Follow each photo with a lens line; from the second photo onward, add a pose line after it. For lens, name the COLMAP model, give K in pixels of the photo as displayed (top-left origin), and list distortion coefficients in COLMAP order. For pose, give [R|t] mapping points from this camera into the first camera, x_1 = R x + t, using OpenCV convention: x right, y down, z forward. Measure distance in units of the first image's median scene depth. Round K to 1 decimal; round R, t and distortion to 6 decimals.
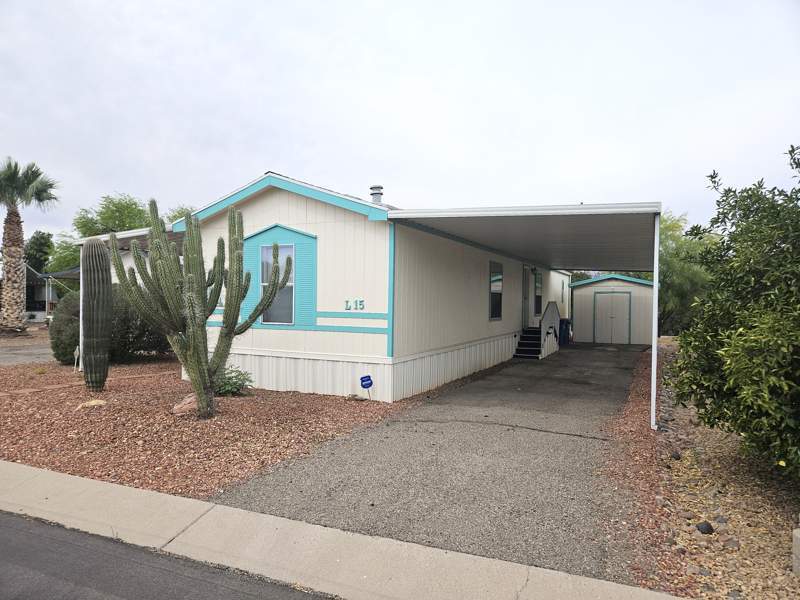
lens RADIAL K [[535.2, 0, 403.4], [0, 535.2, 301.4], [0, 0, 1]] dist [0.065780, -0.039288]
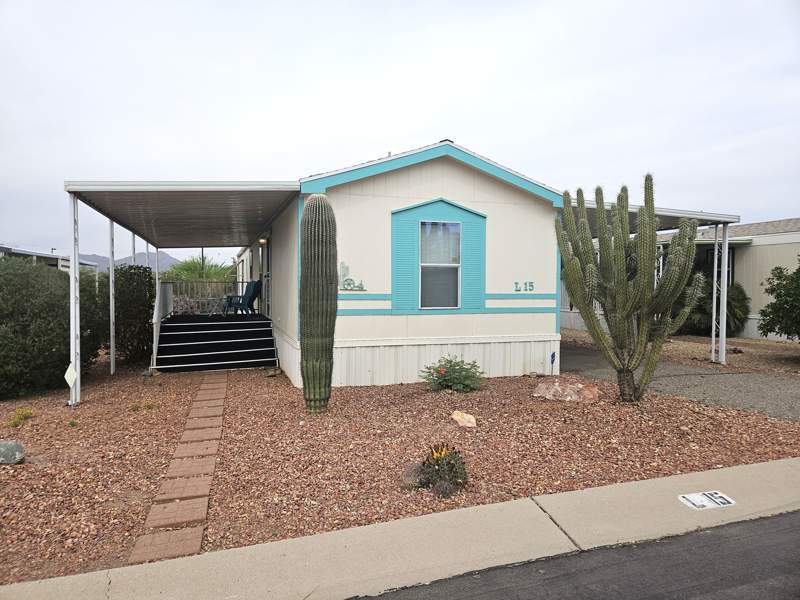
lens RADIAL K [[535.2, 0, 426.1], [0, 535.2, 297.5], [0, 0, 1]] dist [0.065780, -0.039288]
pose [[0.720849, -0.033722, 0.692271, -0.933281], [0.007185, 0.999126, 0.041188, -0.015540], [-0.693055, -0.024716, 0.720461, 0.383419]]
